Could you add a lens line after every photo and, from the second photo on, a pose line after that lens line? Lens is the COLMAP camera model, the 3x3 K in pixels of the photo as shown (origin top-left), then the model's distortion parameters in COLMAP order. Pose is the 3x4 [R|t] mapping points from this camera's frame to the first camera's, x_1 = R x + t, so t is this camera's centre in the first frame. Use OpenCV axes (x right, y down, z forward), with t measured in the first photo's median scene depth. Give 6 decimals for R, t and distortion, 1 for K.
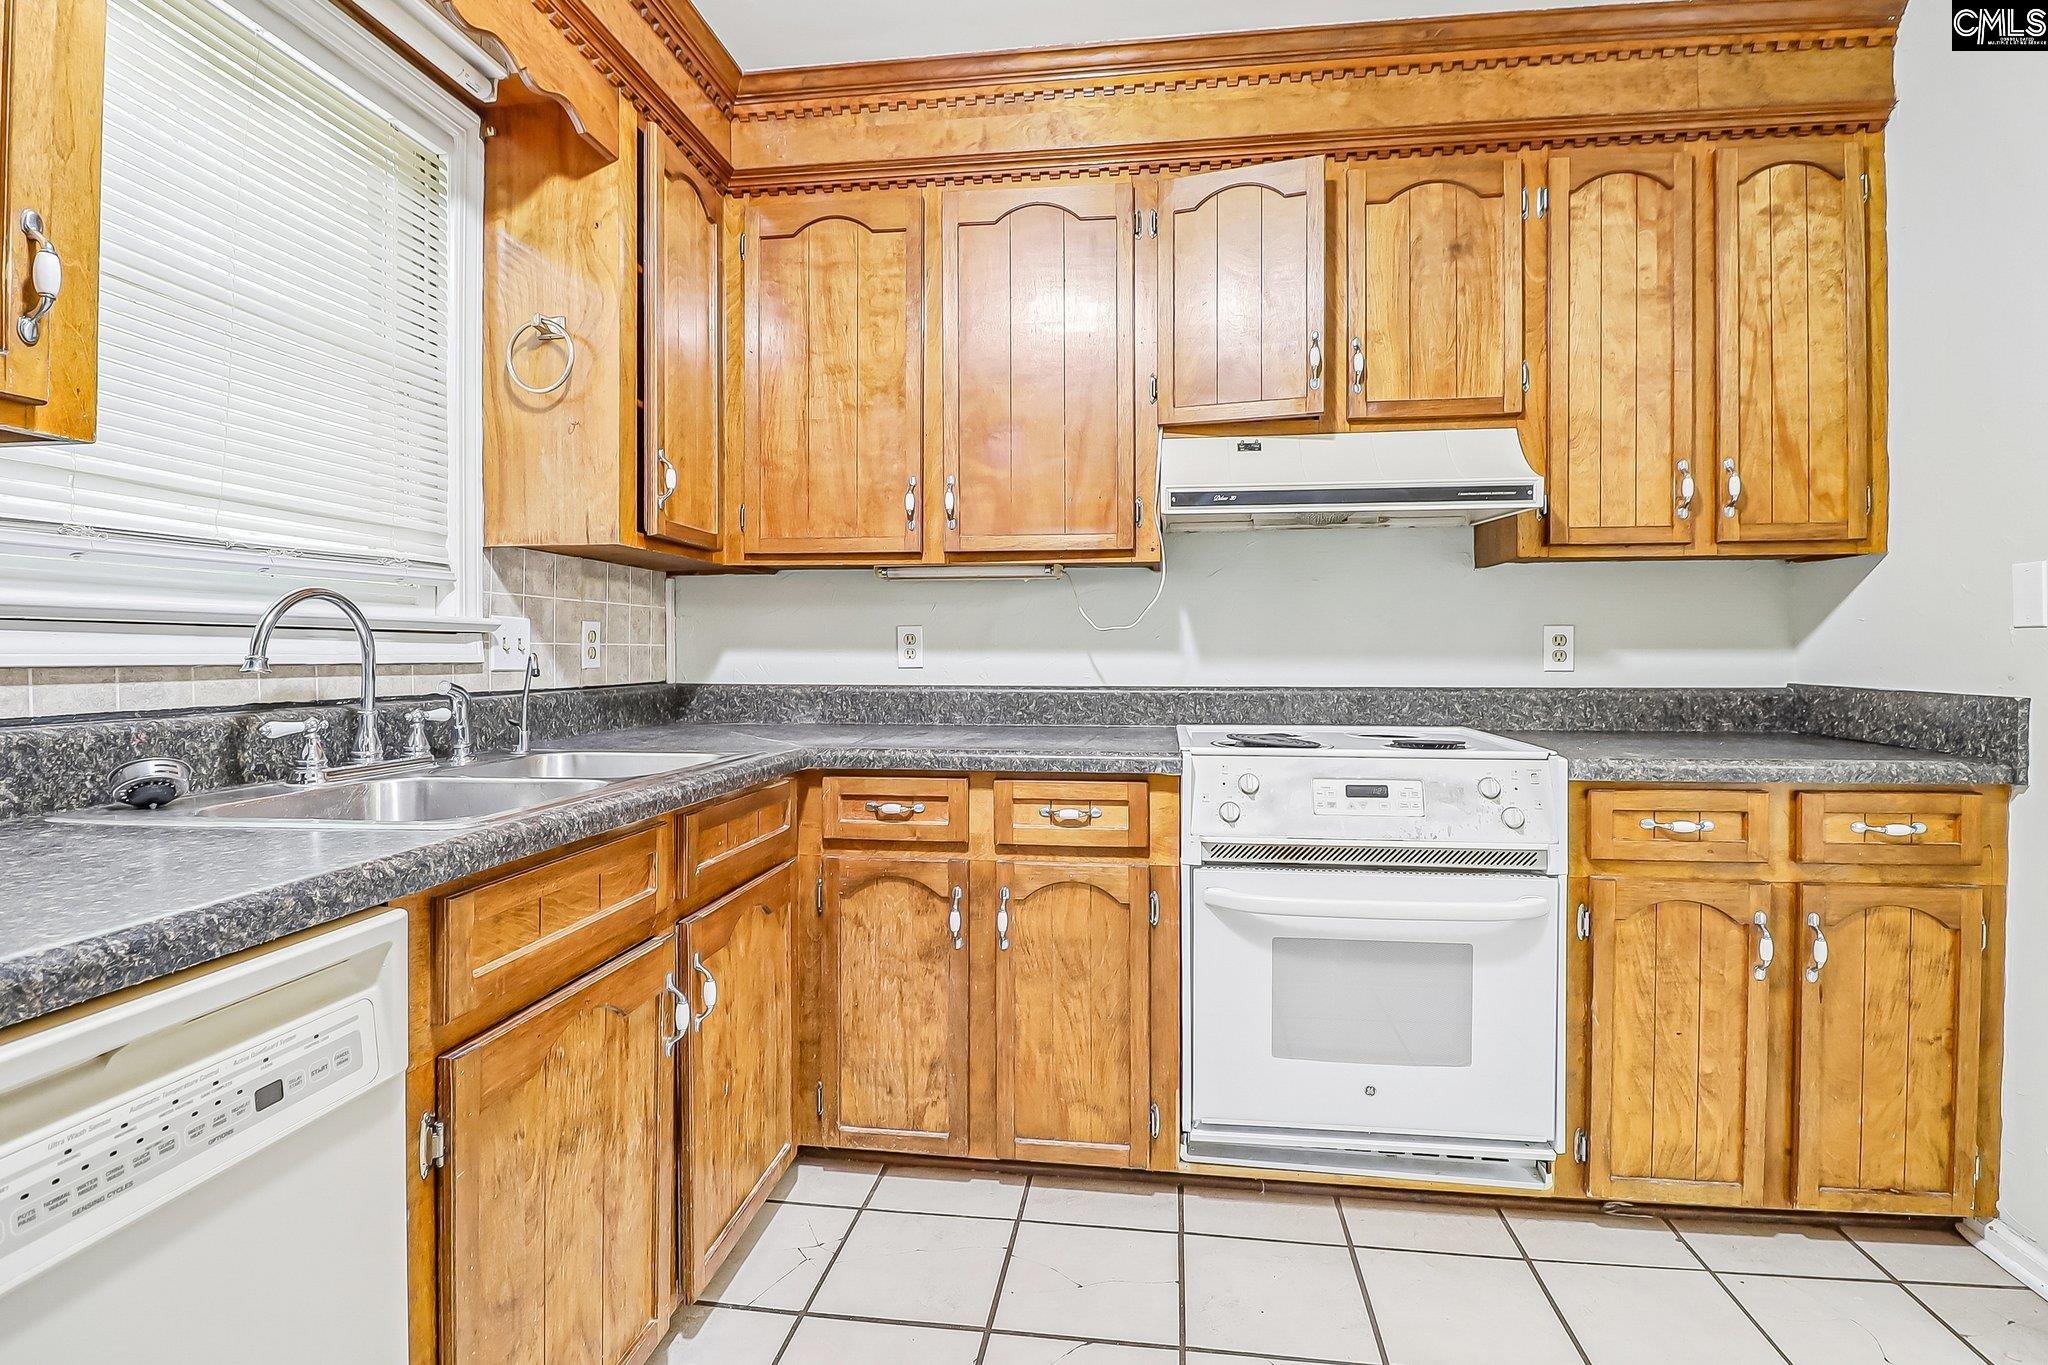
lens RADIAL K [[962.2, 0, 1061.2], [0, 962.2, 658.8], [0, 0, 1]] dist [-0.002019, -0.009247]
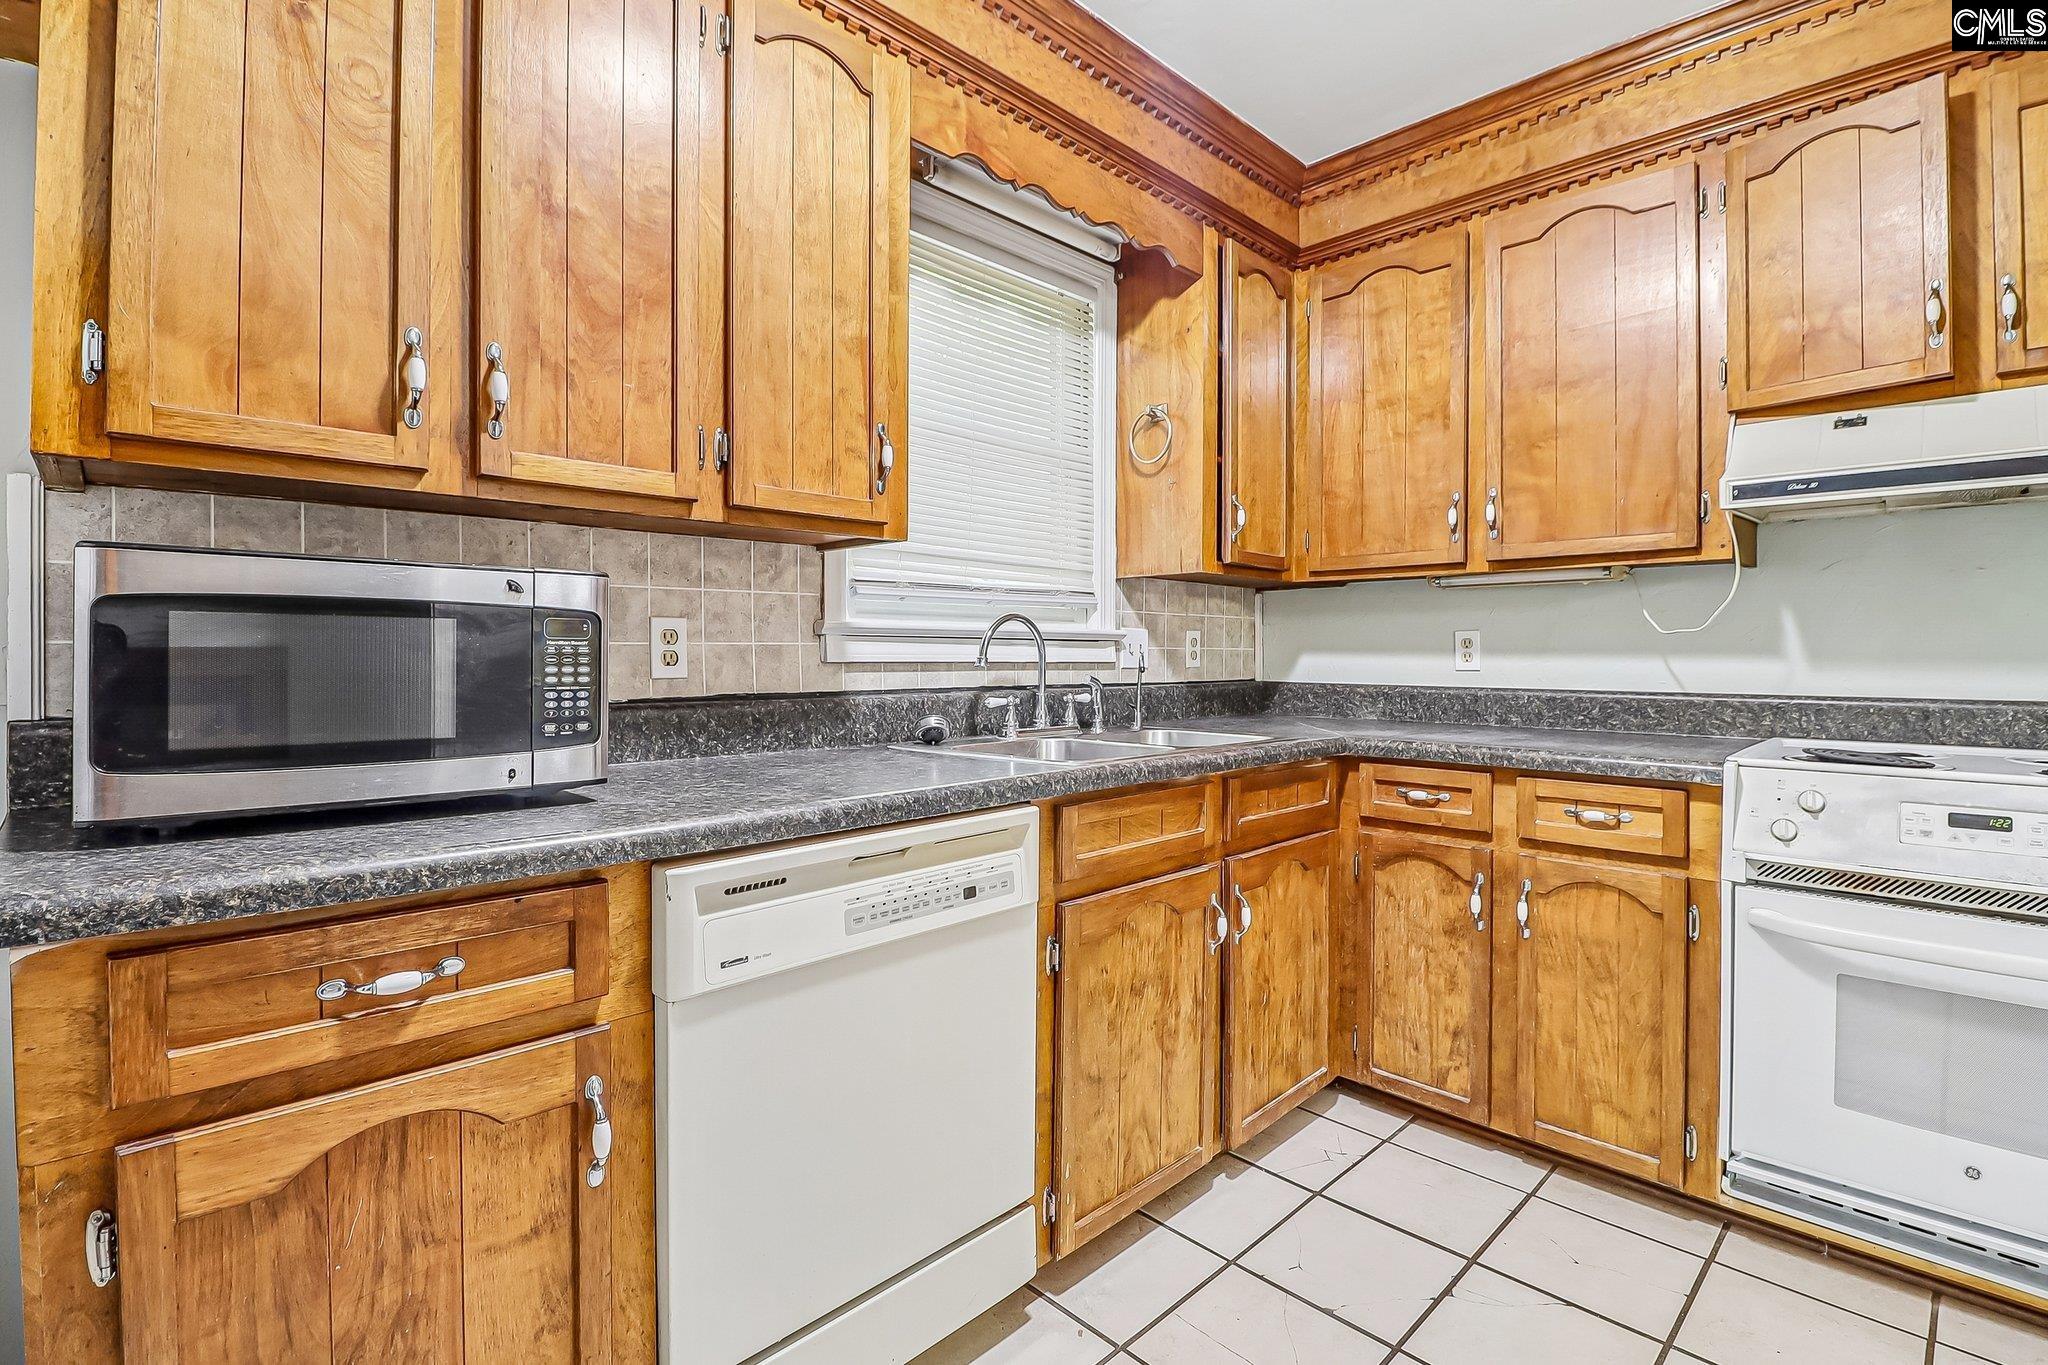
lens RADIAL K [[962.2, 0, 1044.0], [0, 962.2, 665.1], [0, 0, 1]] dist [-0.002019, -0.009247]
pose [[0.786192, 0.009063, -0.617915, 0.175061], [-0.007469, 0.999959, 0.005164, 0.001792], [0.617937, 0.000556, 0.786228, -0.153632]]
